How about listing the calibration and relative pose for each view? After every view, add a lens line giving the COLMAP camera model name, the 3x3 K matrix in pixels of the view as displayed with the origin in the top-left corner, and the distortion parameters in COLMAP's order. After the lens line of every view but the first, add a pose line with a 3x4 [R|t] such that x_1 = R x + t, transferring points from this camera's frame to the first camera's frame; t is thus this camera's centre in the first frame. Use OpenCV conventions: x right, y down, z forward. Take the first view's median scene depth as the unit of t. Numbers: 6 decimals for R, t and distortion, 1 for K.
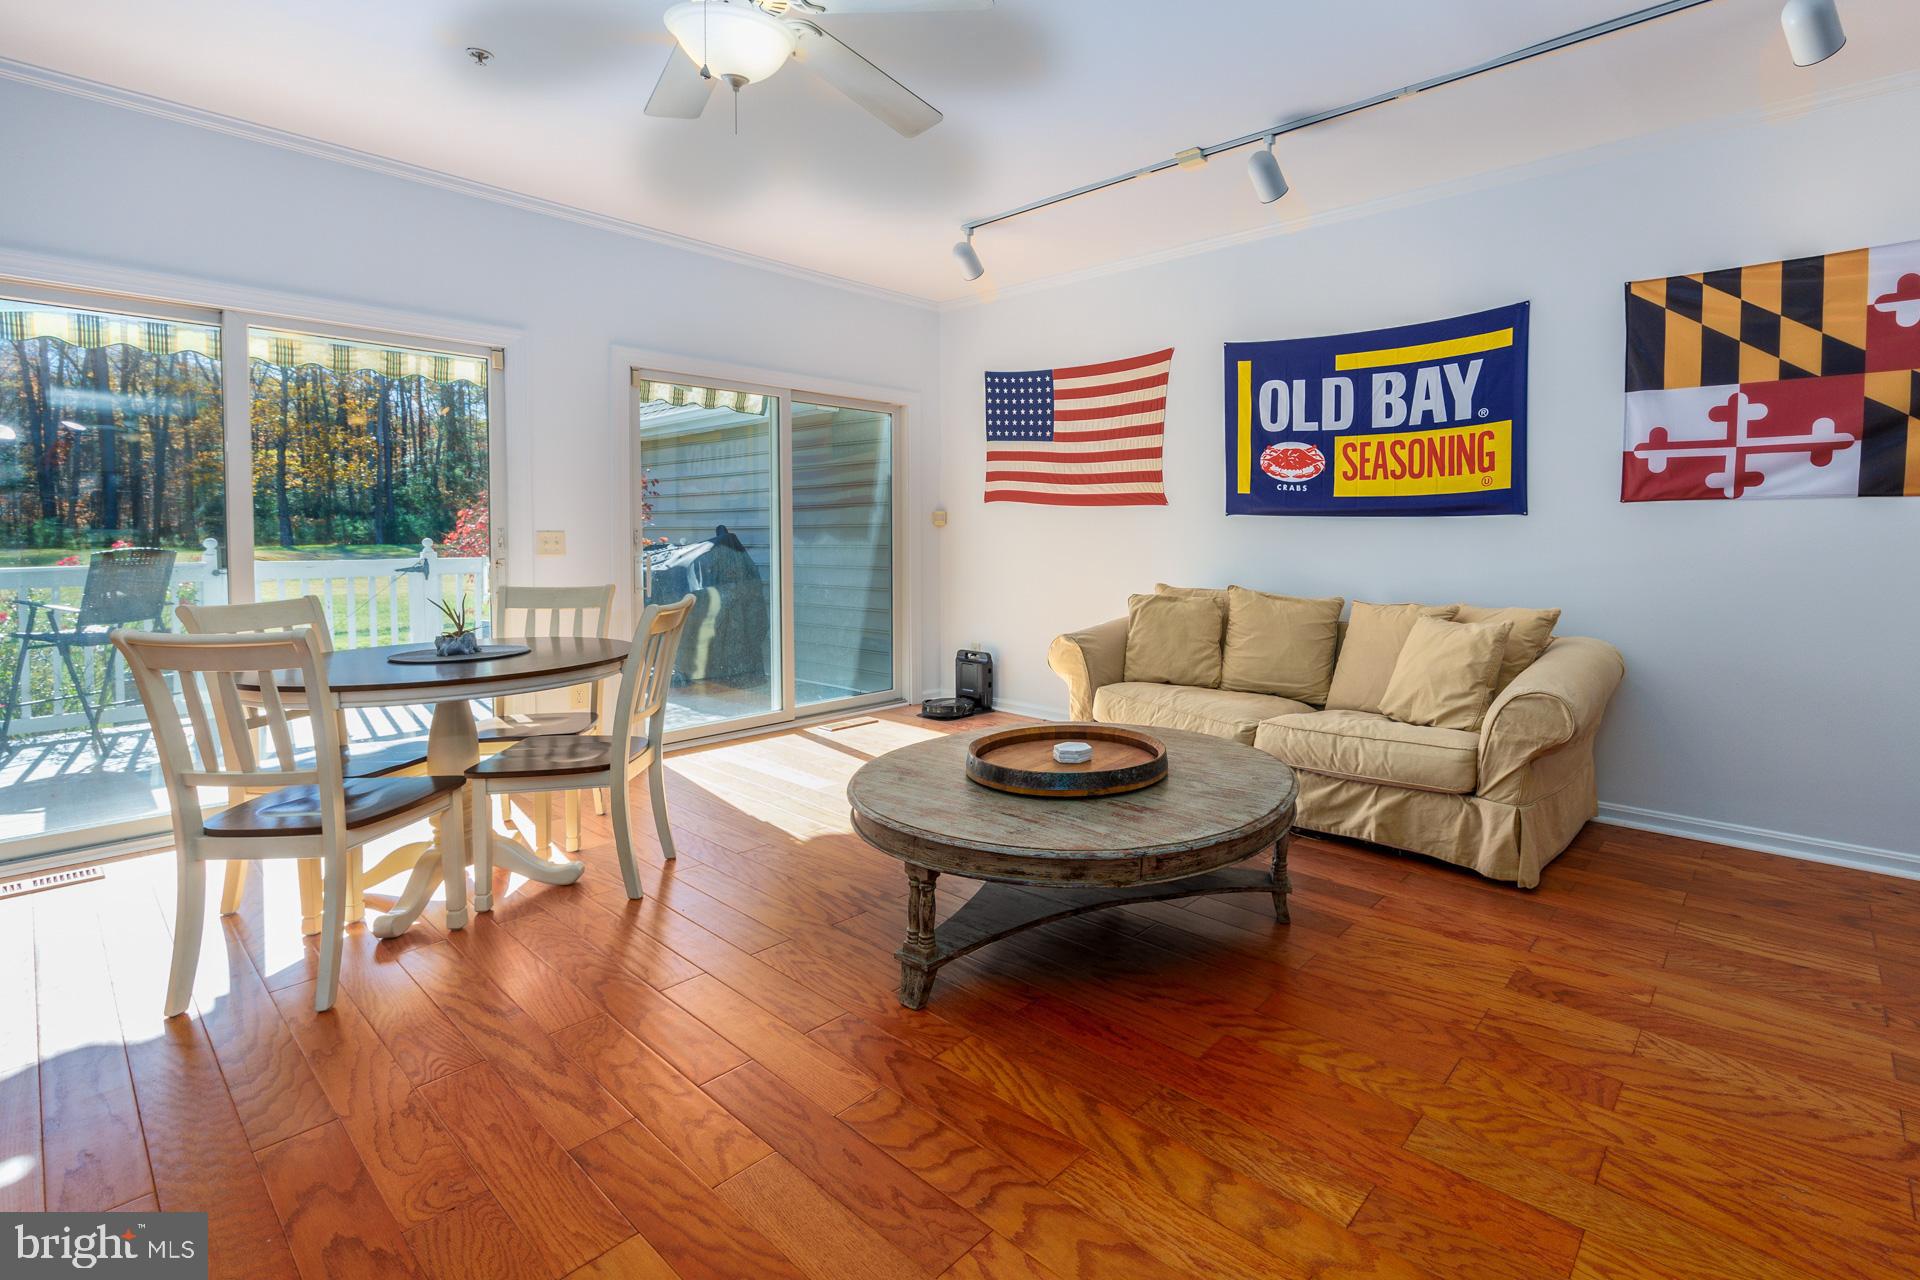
lens RADIAL K [[857.0, 0, 1103.3], [0, 857.0, 557.3], [0, 0, 1]] dist [-0.002522, -0.000789]
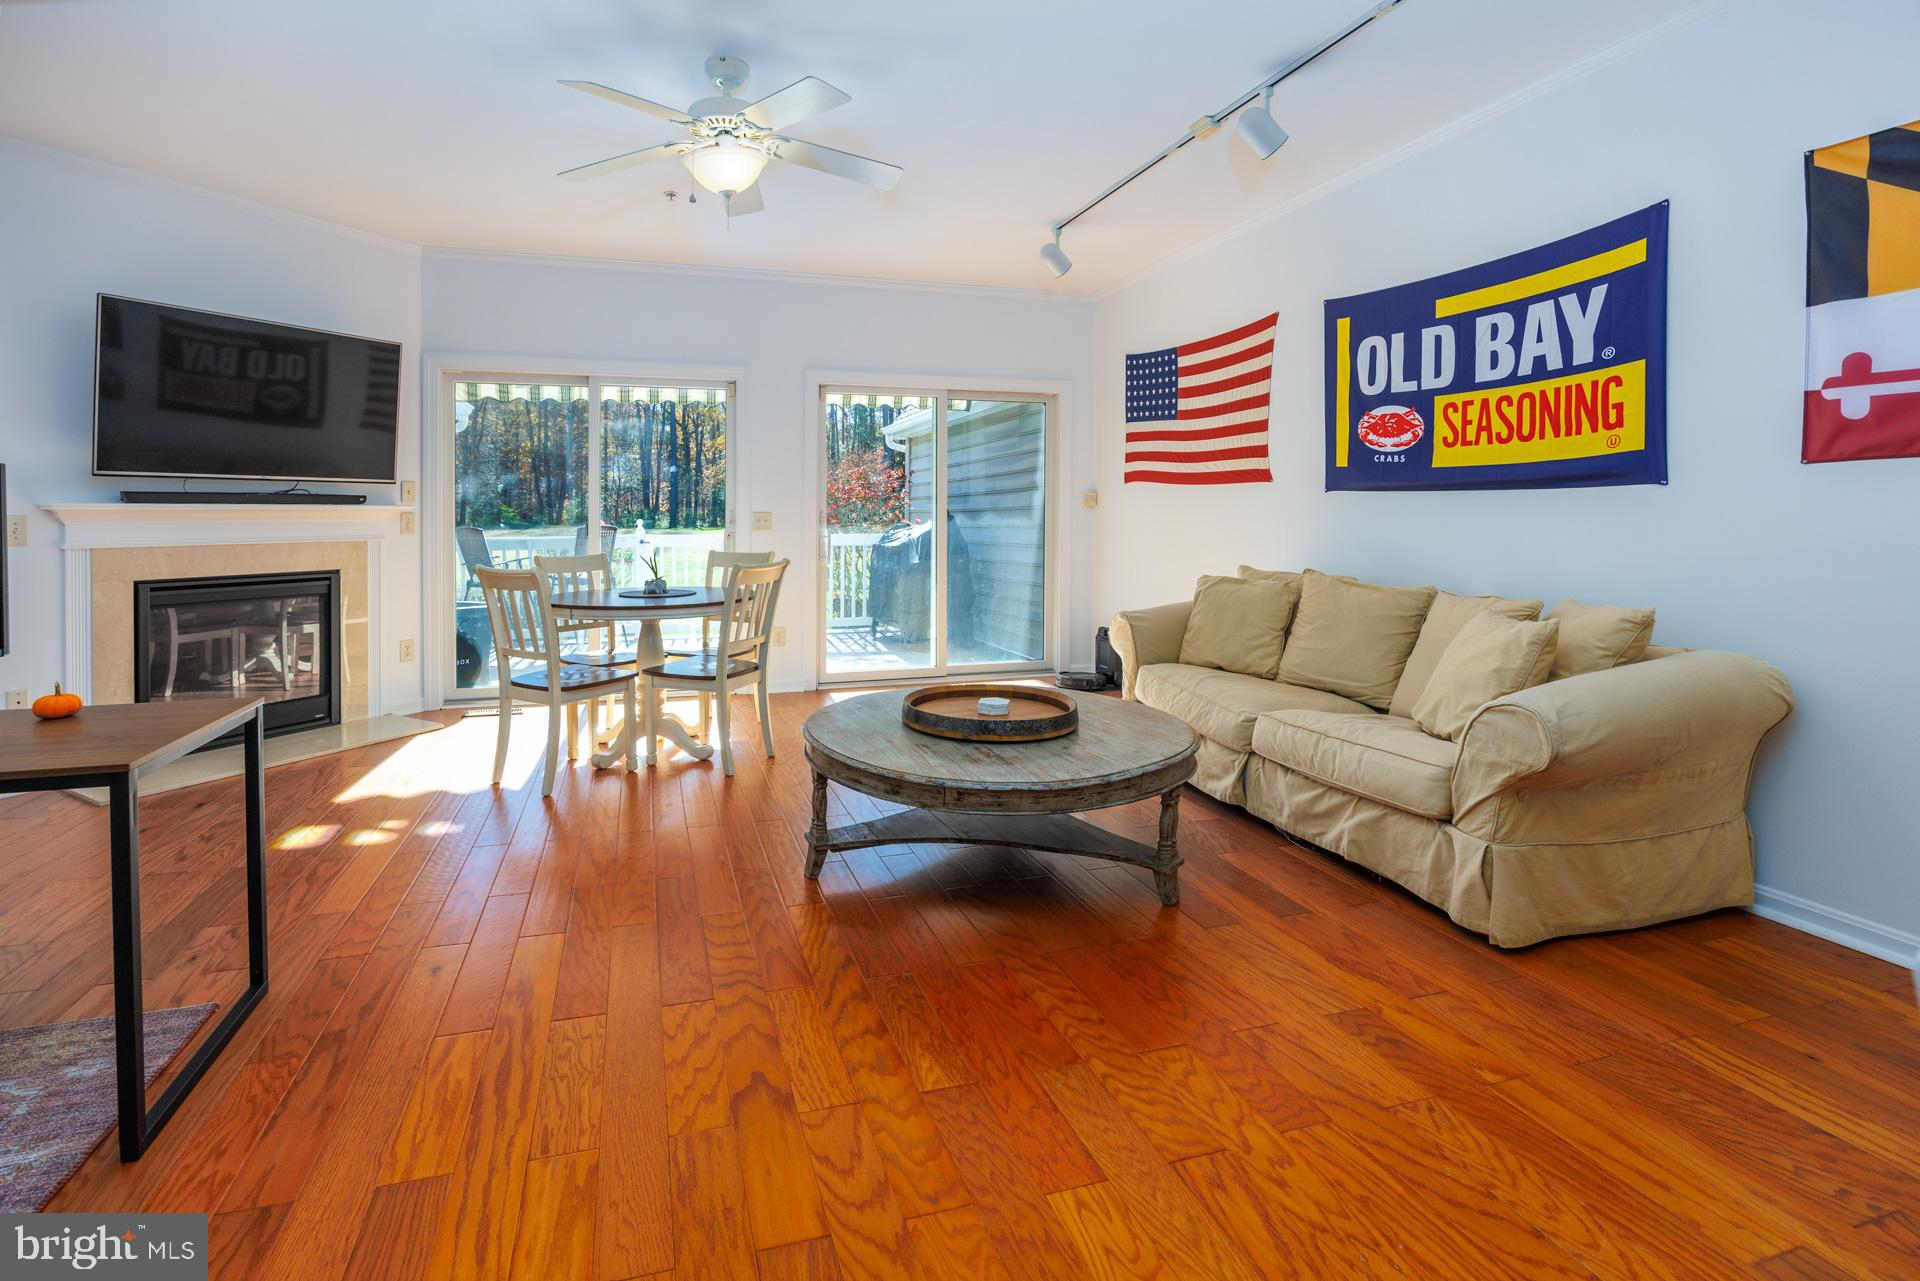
lens RADIAL K [[881.0, 0, 892.6], [0, 881.0, 519.1], [0, 0, 1]] dist [-0.011460, 0.000360]
pose [[0.811811, 0.000288, -0.583920, 0.366328], [-0.015136, 0.999674, -0.020550, 0.006371], [0.583723, 0.025520, 0.811551, -0.010169]]
